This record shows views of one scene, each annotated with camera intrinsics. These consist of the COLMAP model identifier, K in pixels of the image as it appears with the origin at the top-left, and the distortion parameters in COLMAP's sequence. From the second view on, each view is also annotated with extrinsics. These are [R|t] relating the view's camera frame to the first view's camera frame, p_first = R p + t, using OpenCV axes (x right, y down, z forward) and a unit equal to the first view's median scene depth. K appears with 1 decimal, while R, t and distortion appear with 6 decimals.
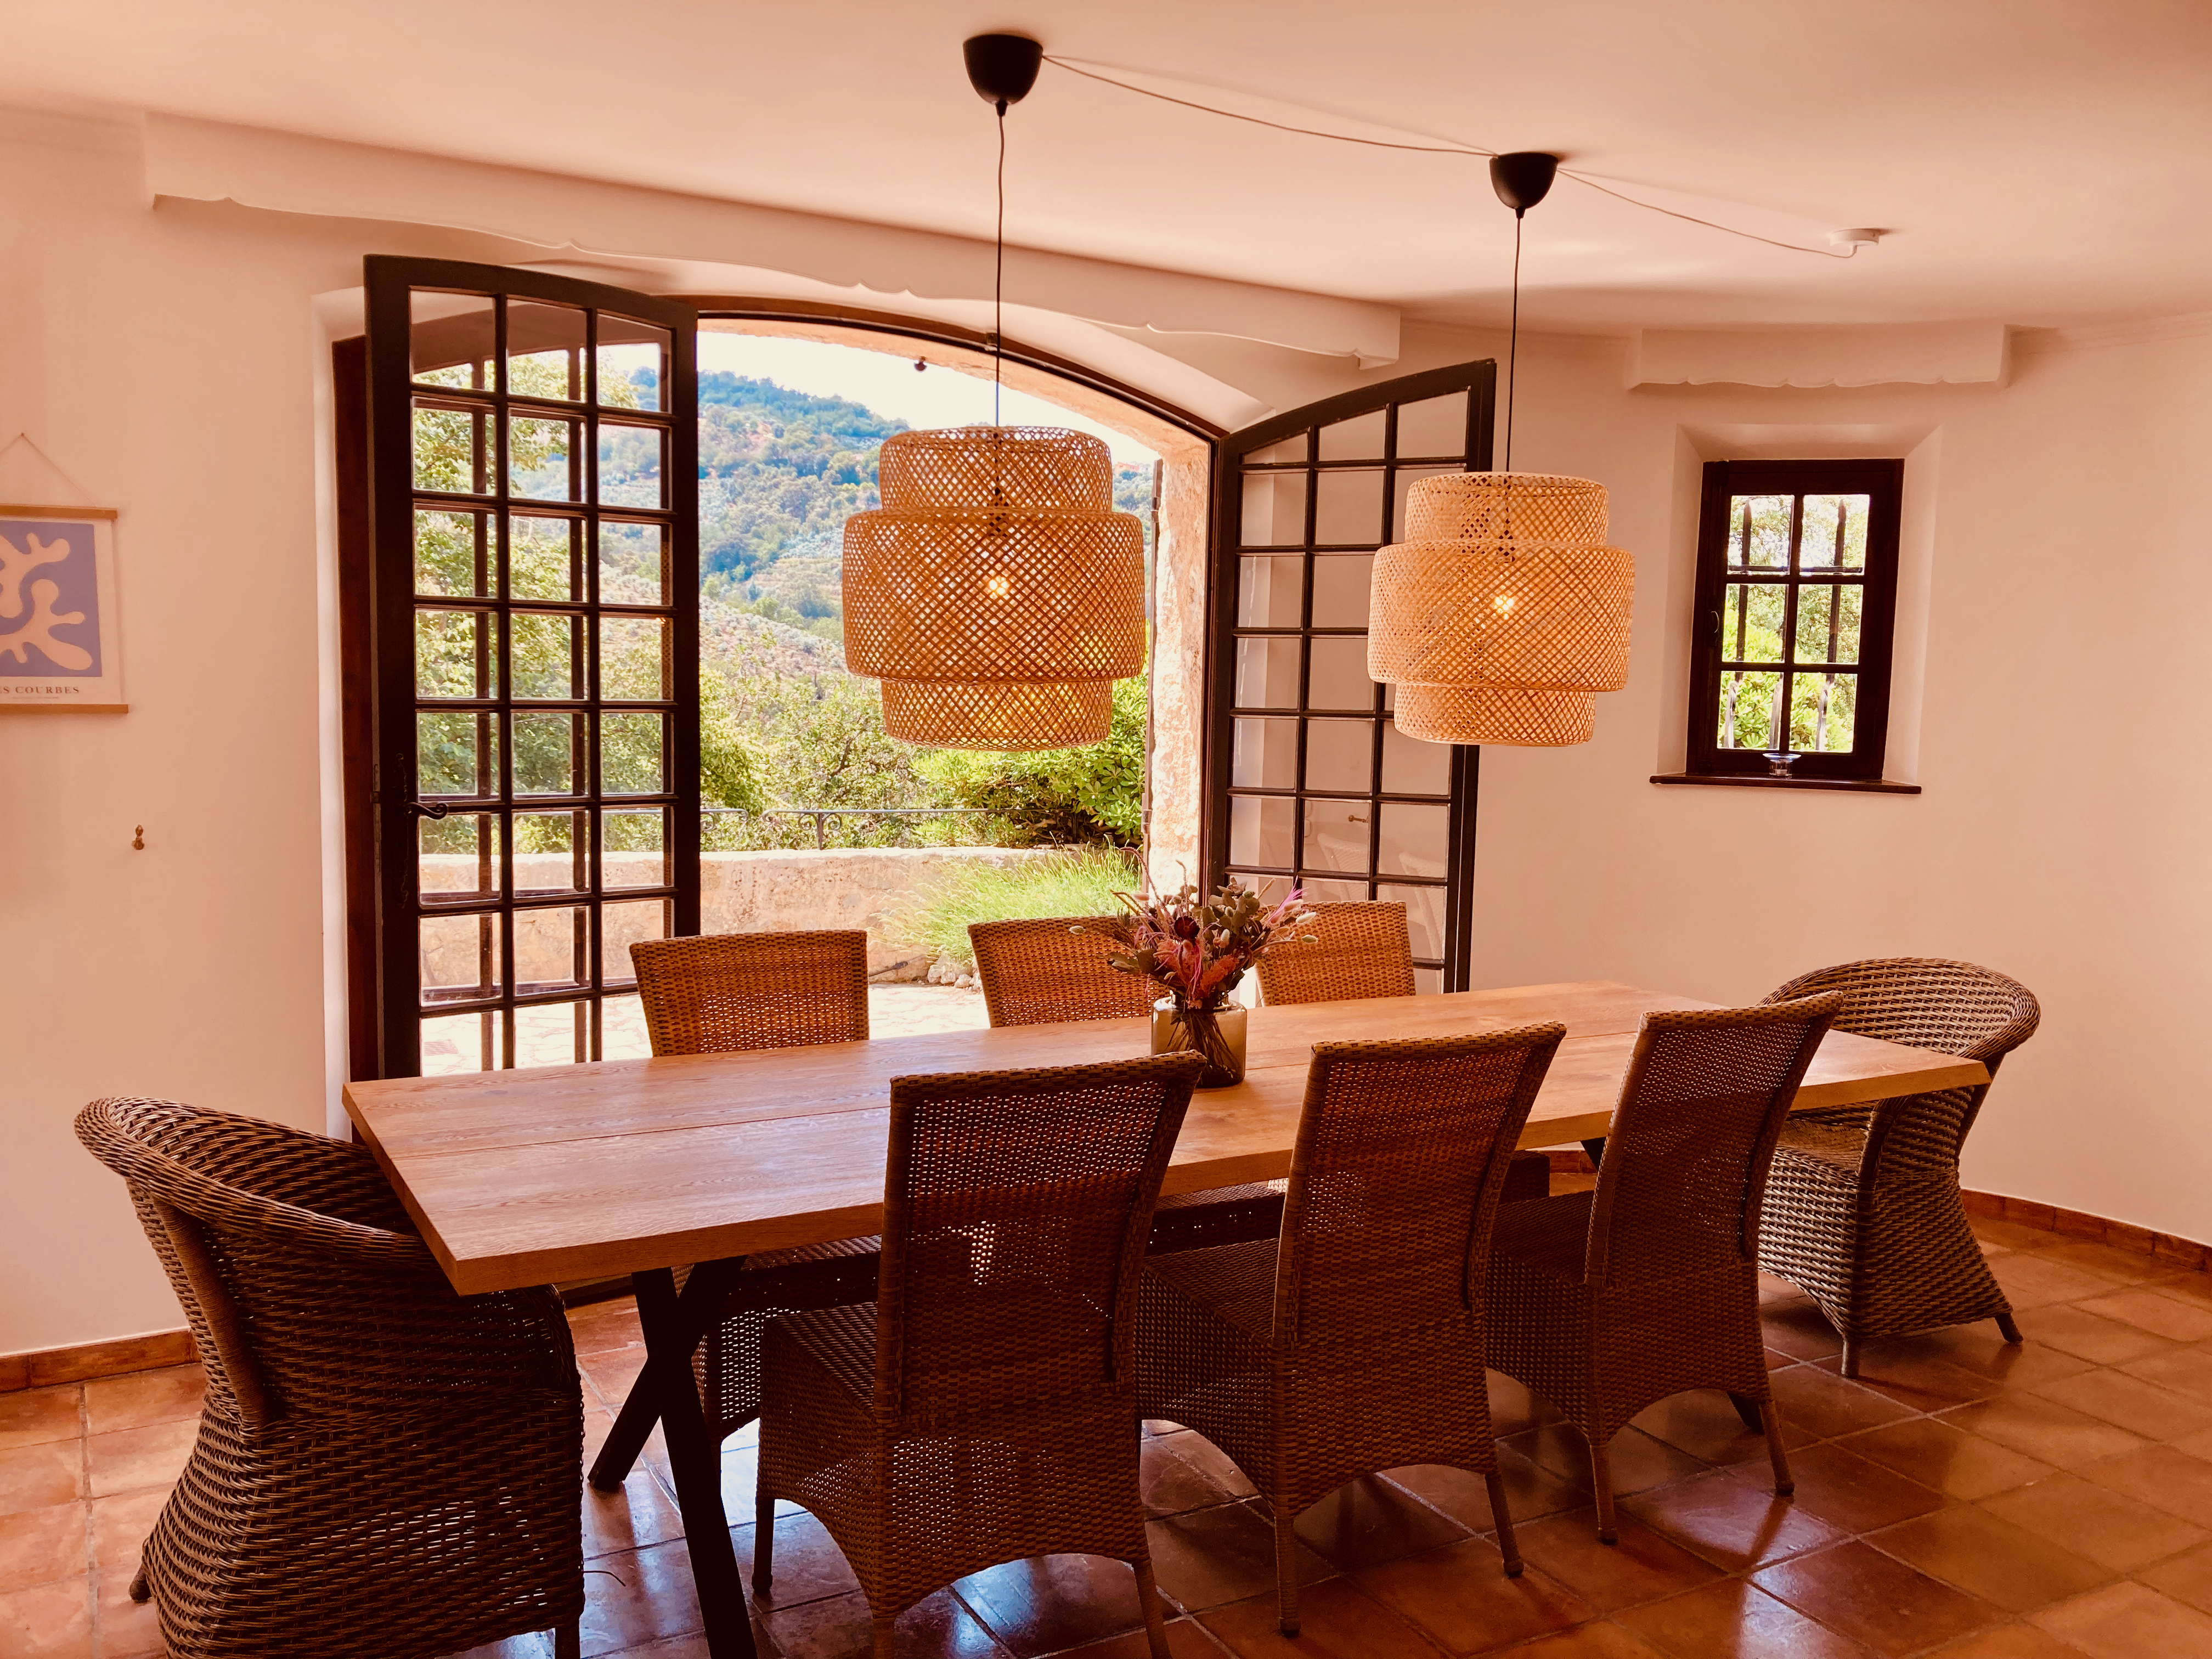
lens RADIAL K [[1813.3, 0, 1103.2], [0, 1813.3, 852.3], [0, 0, 1]] dist [0.051290, -0.075017]
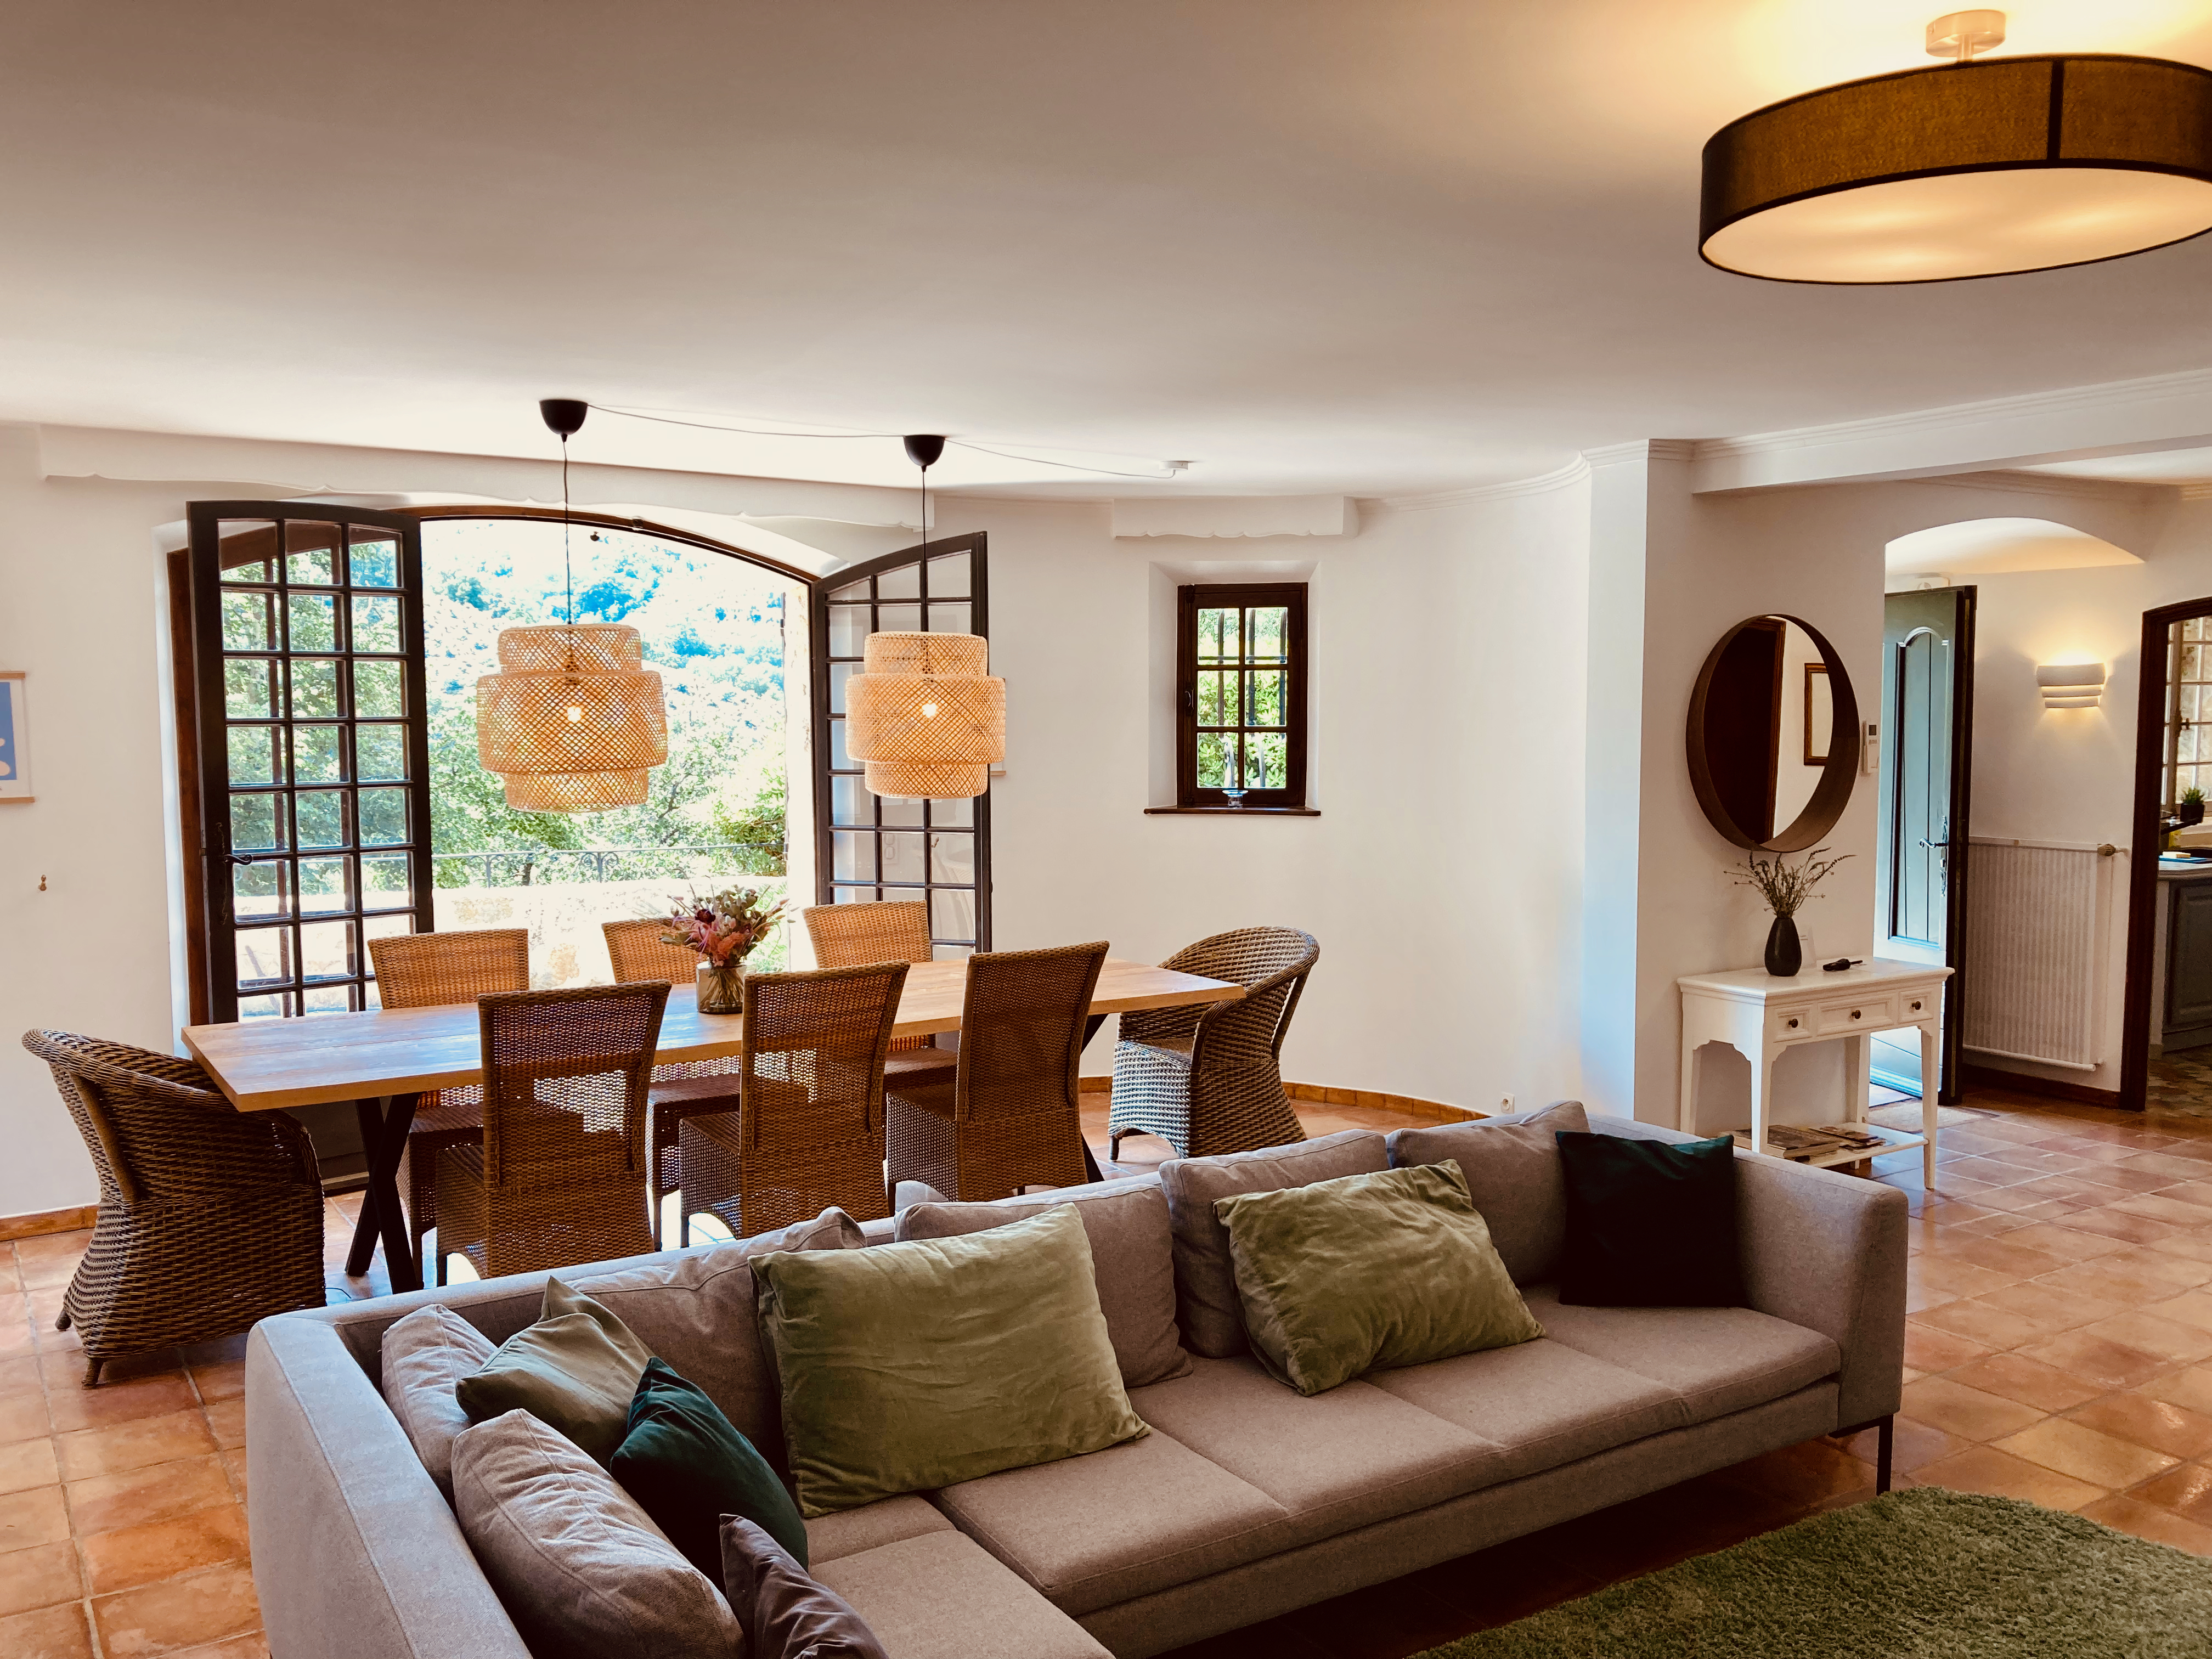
lens RADIAL K [[1829.2, 0, 1102.5], [0, 1829.2, 858.6], [0, 0, 1]] dist [0.058223, -0.058563]
pose [[0.998094, -0.030108, 0.053866, 0.247259], [0.030721, 0.999472, -0.010585, 0.013917], [-0.053519, 0.012220, 0.998492, -0.536714]]
